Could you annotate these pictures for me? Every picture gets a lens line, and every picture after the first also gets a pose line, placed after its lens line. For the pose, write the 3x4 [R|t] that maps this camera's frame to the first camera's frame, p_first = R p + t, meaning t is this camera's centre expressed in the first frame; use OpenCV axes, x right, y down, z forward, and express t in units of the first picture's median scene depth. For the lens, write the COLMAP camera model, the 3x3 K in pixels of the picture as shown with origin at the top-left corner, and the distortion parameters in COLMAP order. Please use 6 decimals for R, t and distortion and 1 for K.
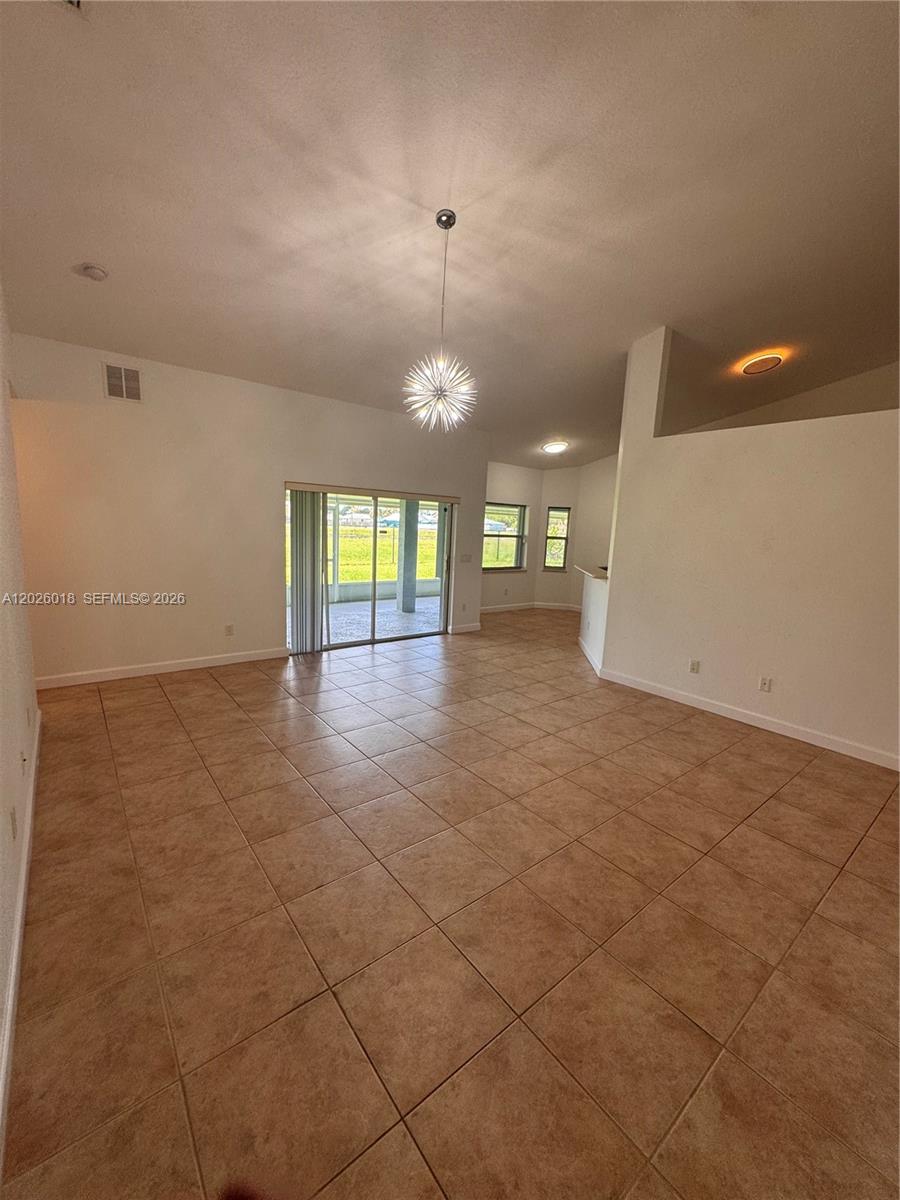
lens RADIAL K [[482.4, 0, 446.6], [0, 482.4, 600.9], [0, 0, 1]] dist [-0.004241, 0.000257]
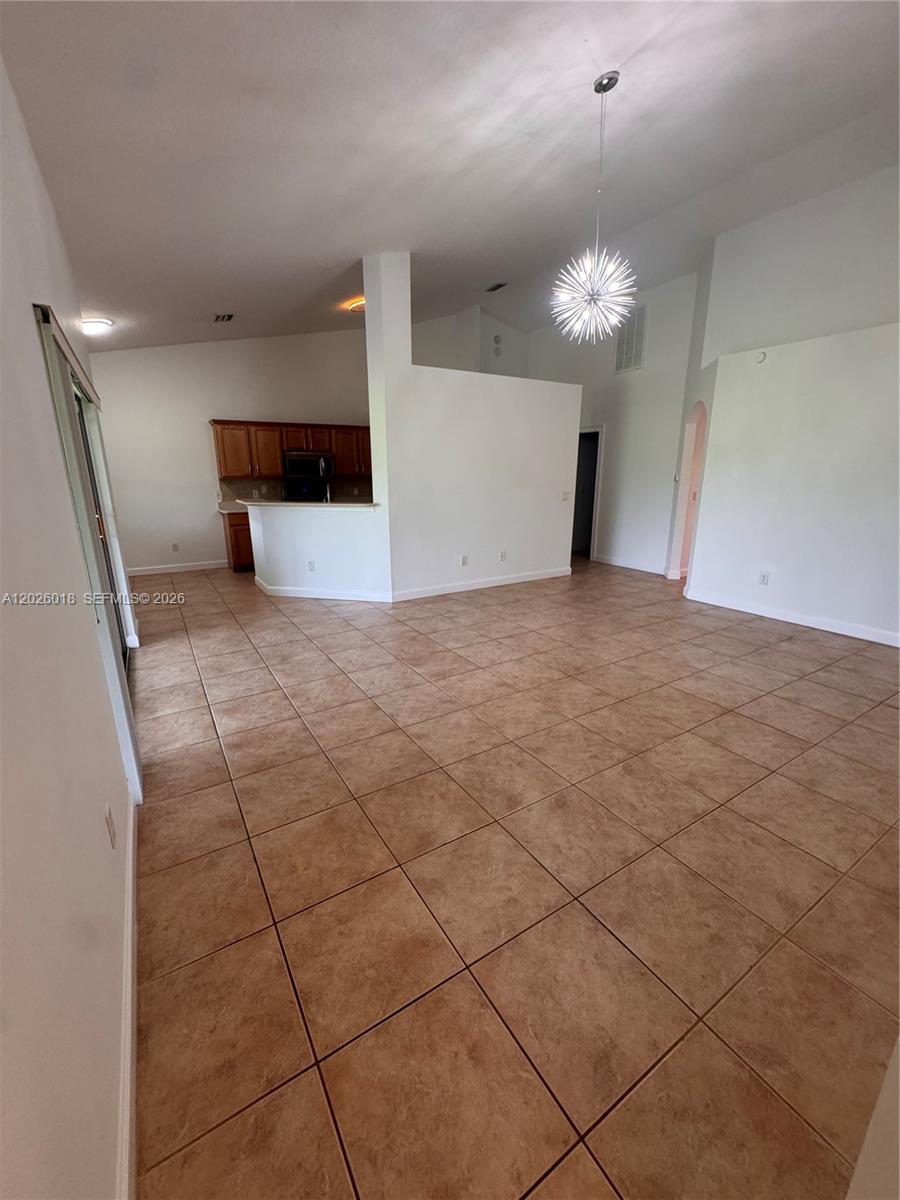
lens RADIAL K [[482.4, 0, 451.1], [0, 482.4, 600.8], [0, 0, 1]] dist [-0.004241, 0.000257]
pose [[0.108657, -0.300208, 0.947665, -0.880125], [0.164291, 0.945623, 0.280724, -0.154541], [-0.980409, 0.125190, 0.152070, 0.979500]]
